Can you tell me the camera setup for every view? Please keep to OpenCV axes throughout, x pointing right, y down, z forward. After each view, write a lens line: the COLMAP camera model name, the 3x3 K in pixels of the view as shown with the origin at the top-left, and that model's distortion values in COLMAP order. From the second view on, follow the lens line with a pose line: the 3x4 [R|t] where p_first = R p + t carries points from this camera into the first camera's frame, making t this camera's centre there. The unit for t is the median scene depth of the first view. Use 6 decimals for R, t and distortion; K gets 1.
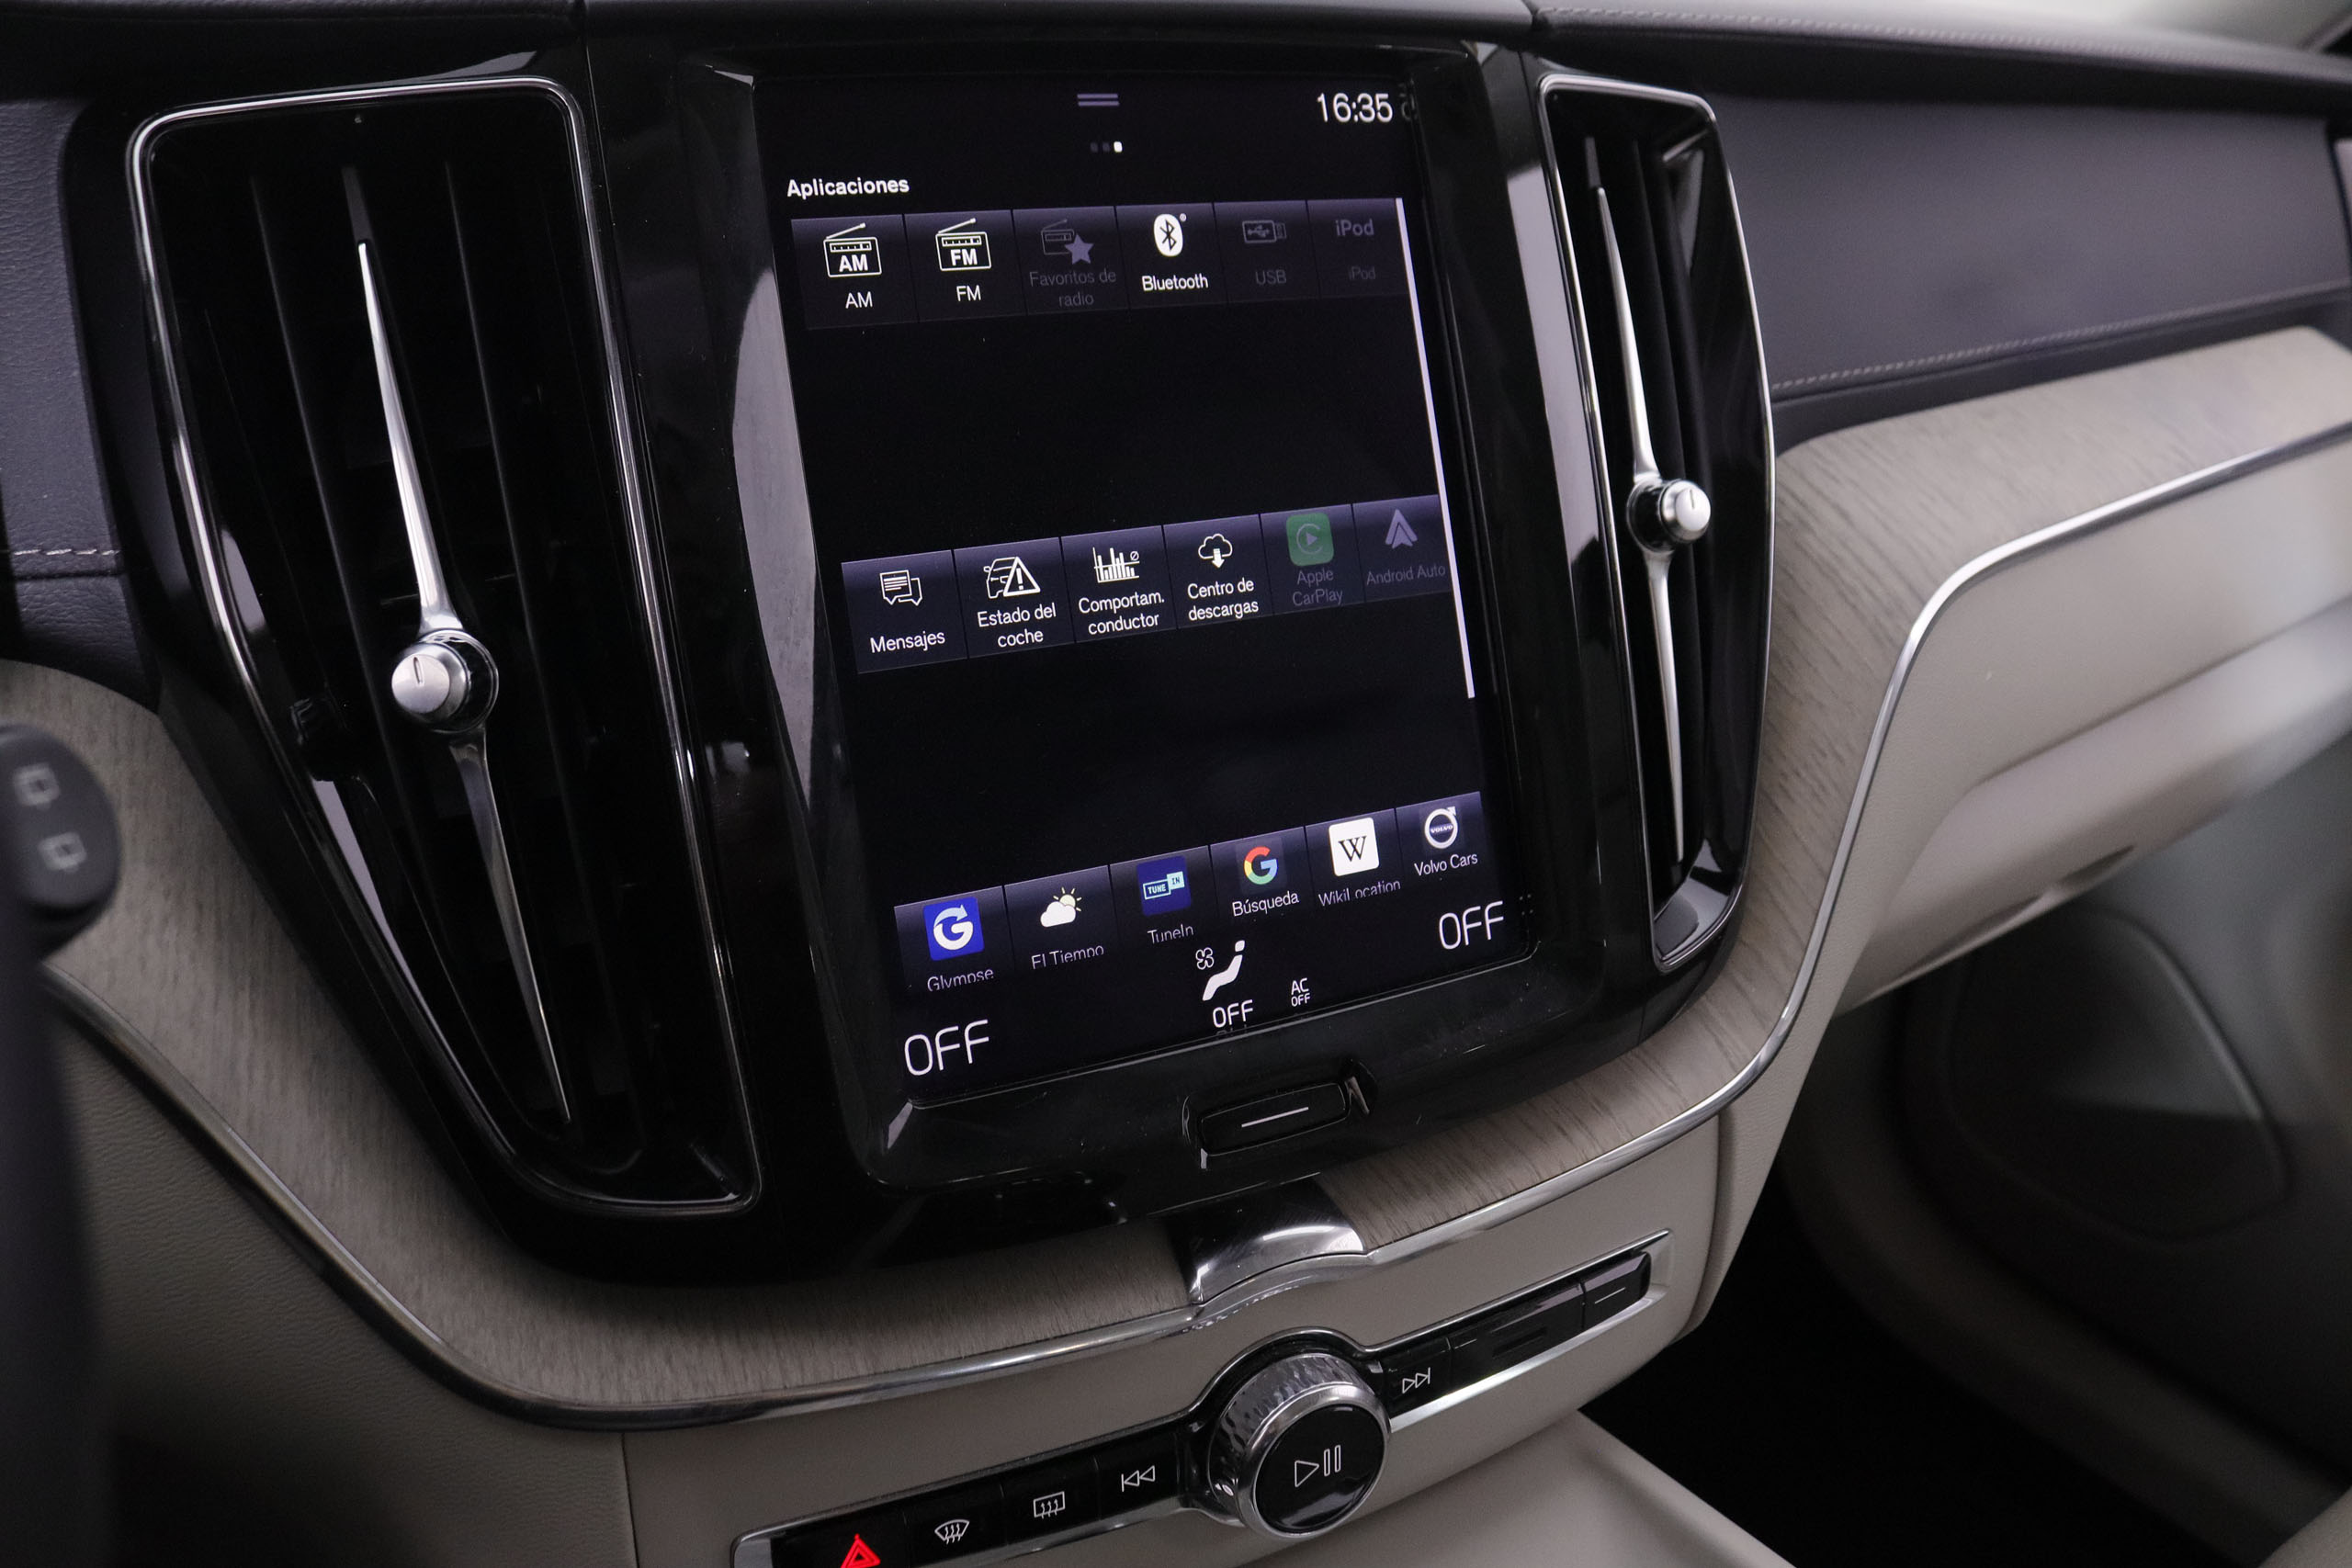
lens RADIAL K [[1924.9, 0, 1176.0], [0, 1924.9, 784.0], [0, 0, 1]] dist [-0.167628, 0.138147]
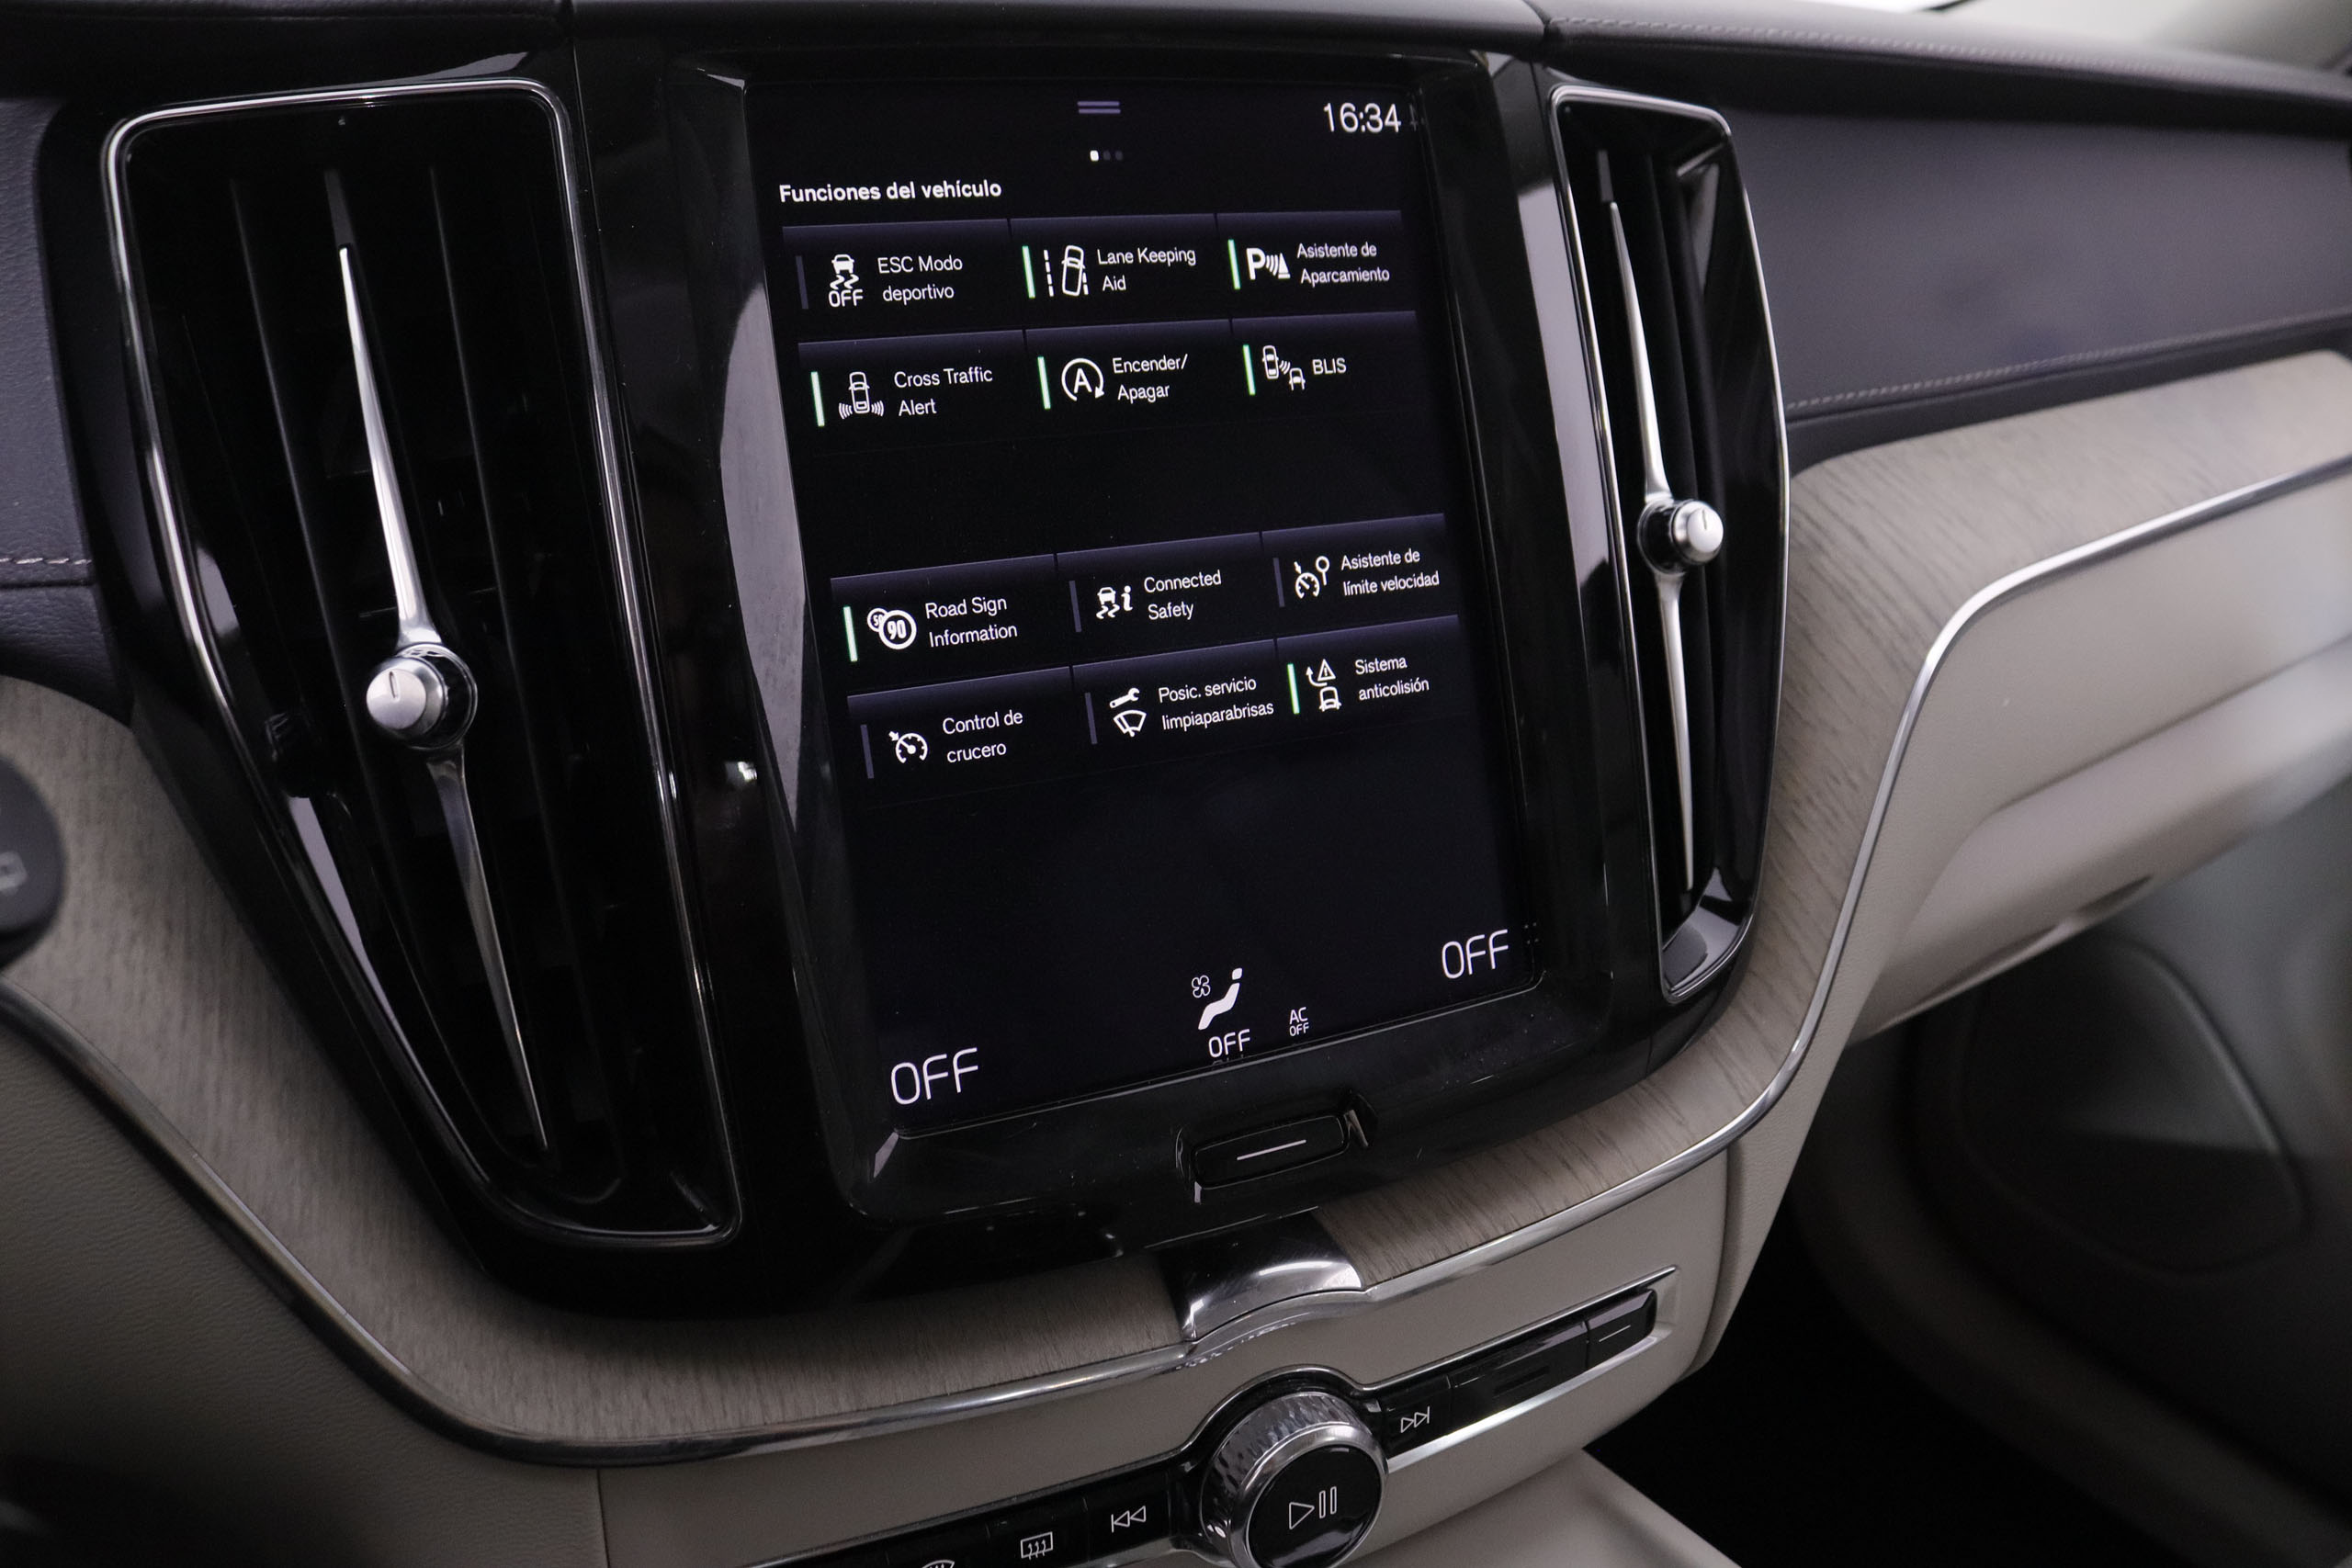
lens RADIAL K [[1922.6, 0, 1179.2], [0, 1922.6, 787.3], [0, 0, 1]] dist [-0.165627, 0.130300]
pose [[0.999954, 0.008189, -0.004912, 0.007521], [-0.008227, 0.999936, -0.007770, -0.002646], [0.004848, 0.007810, 0.999958, 0.023884]]
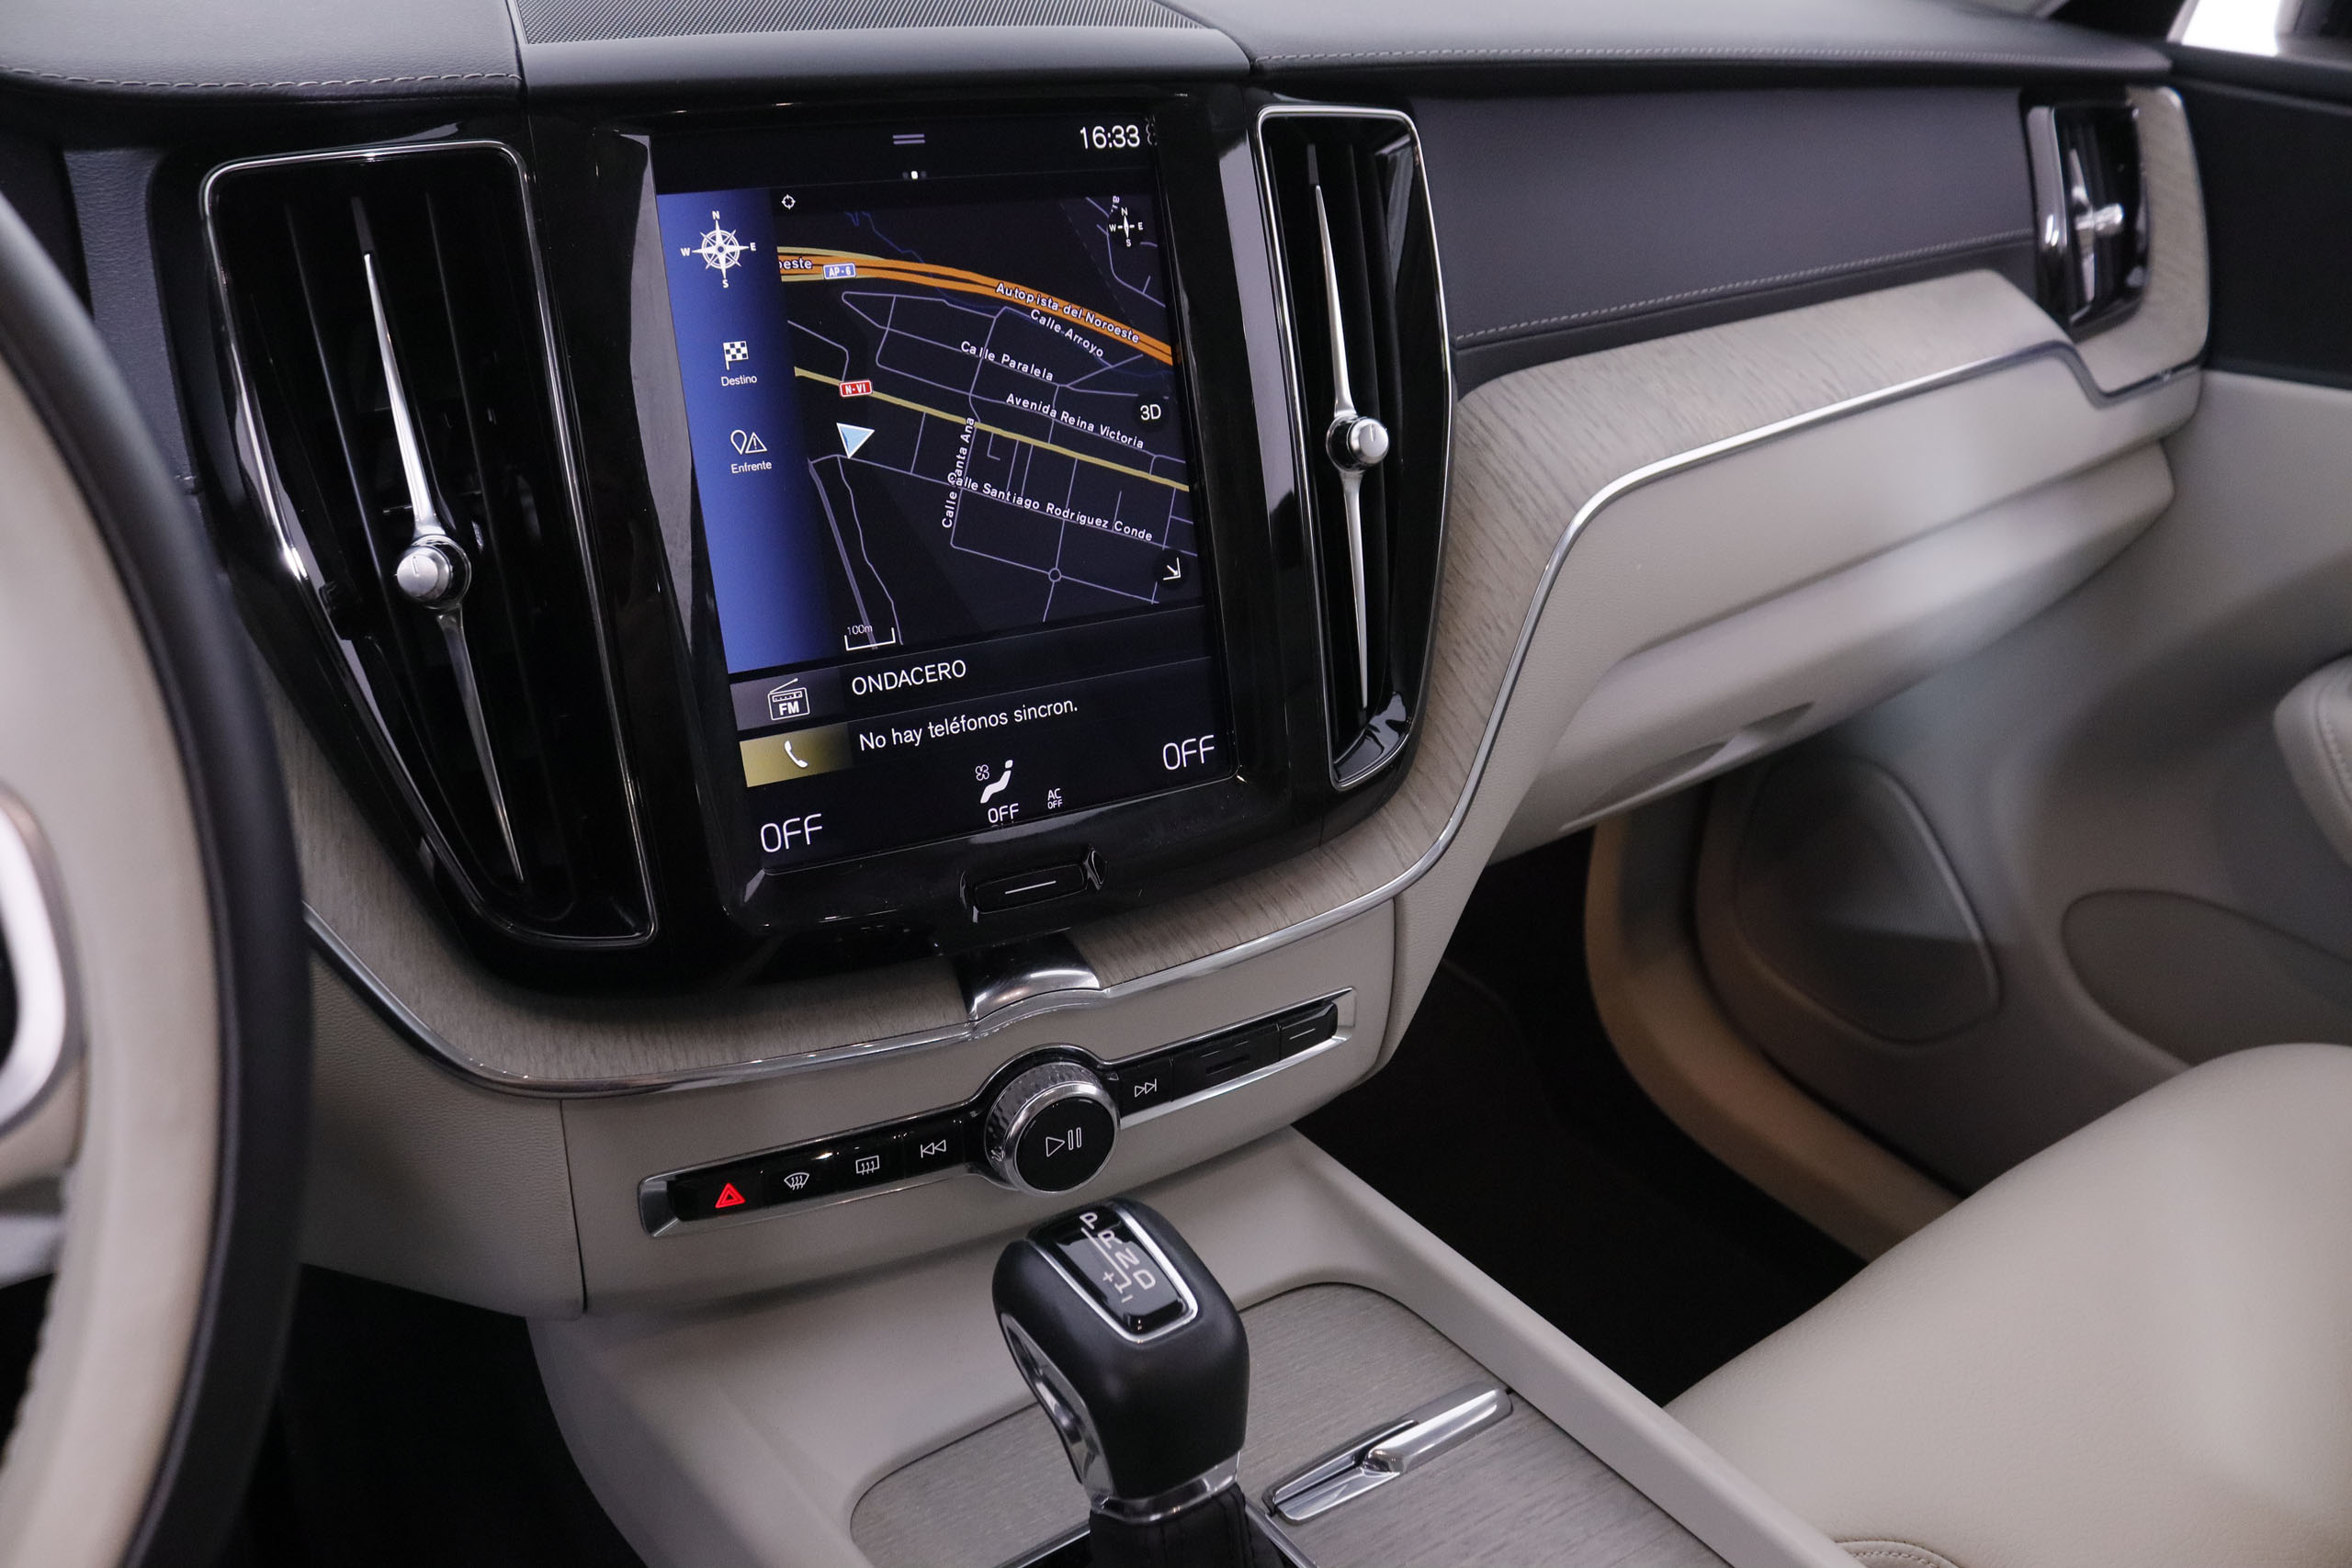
lens RADIAL K [[1924.9, 0, 1176.0], [0, 1924.9, 784.0], [0, 0, 1]] dist [-0.167628, 0.138147]
pose [[0.999558, 0.013284, 0.026589, 0.112728], [-0.015480, 0.996334, 0.084141, -0.018622], [-0.025373, -0.084516, 0.996099, -0.363525]]
